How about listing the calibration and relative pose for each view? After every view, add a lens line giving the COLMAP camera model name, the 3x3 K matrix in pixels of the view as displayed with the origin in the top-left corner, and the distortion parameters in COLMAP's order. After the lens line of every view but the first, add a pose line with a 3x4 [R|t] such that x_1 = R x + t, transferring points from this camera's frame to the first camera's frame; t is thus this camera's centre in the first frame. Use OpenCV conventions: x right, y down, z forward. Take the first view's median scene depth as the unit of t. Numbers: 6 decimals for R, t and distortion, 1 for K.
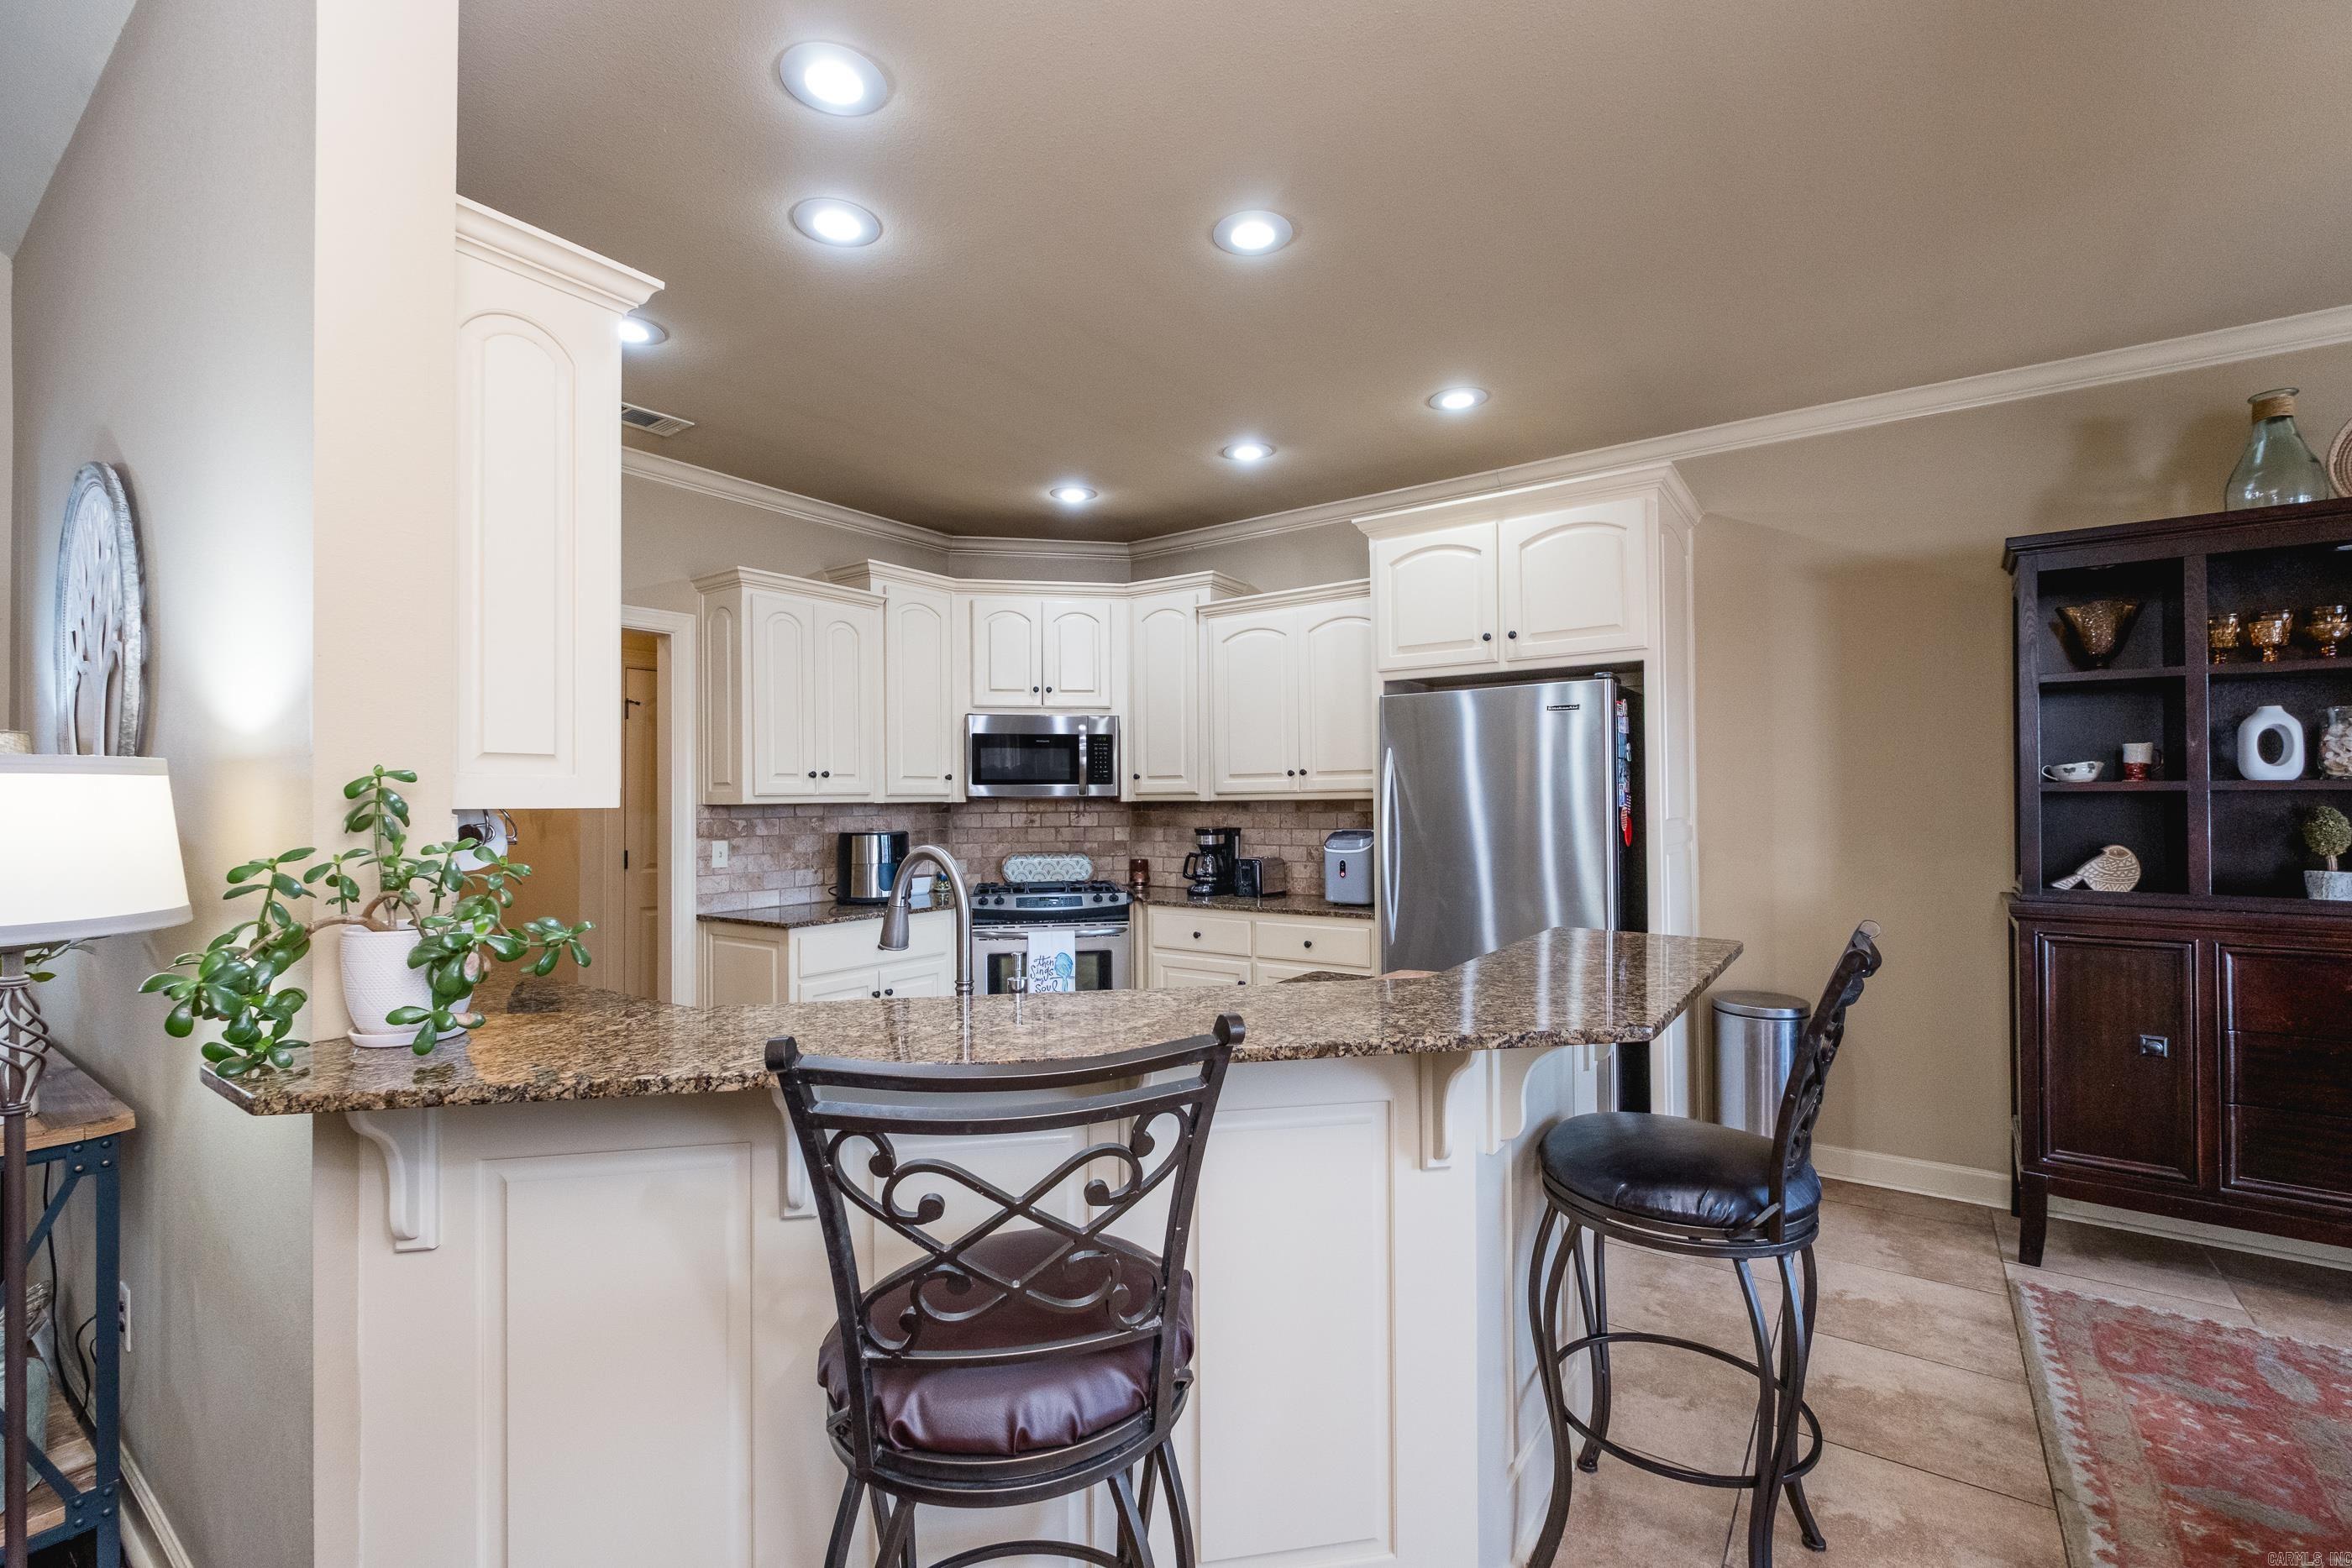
lens RADIAL K [[1008.7, 0, 1198.8], [0, 1008.7, 788.8], [0, 0, 1]] dist [0.000662, 0.000049]
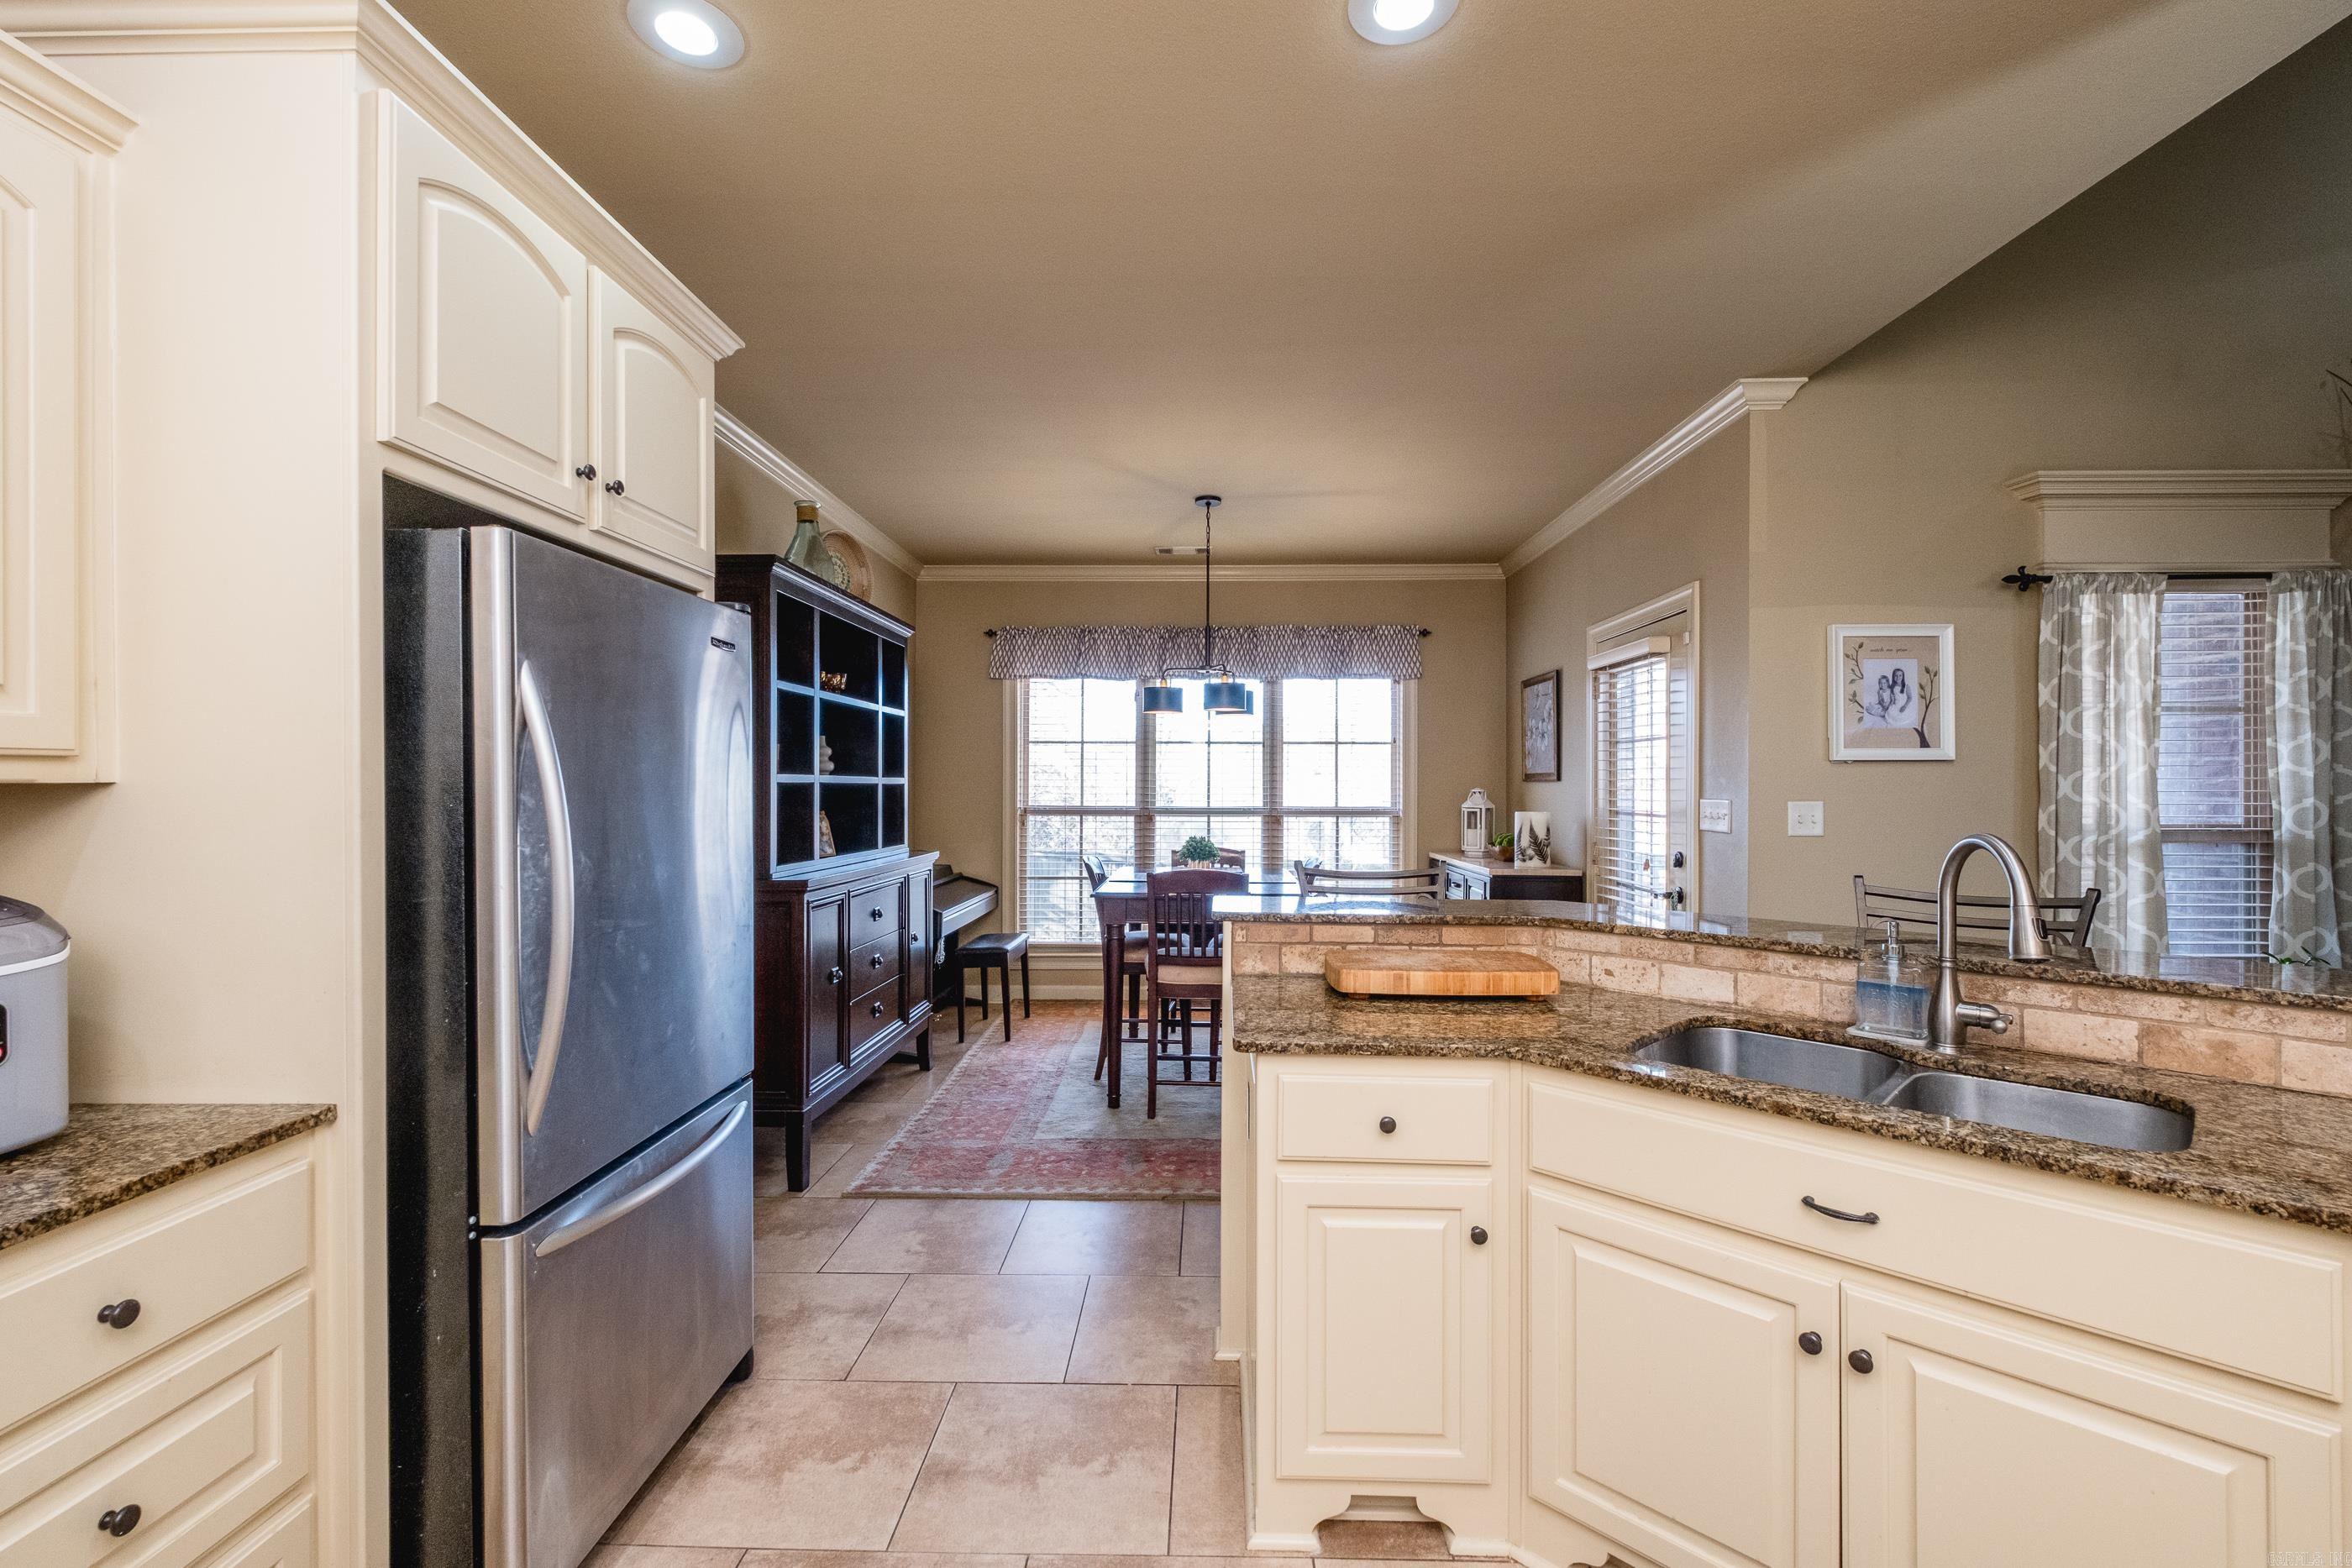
lens RADIAL K [[1035.7, 0, 1172.5], [0, 1035.7, 781.5], [0, 0, 1]] dist [-0.000244, -0.000231]
pose [[-0.546332, 0.006082, 0.837546, -0.245553], [-0.007945, 0.999891, -0.012443, 0.009040], [-0.837531, -0.013452, -0.546225, 0.786815]]
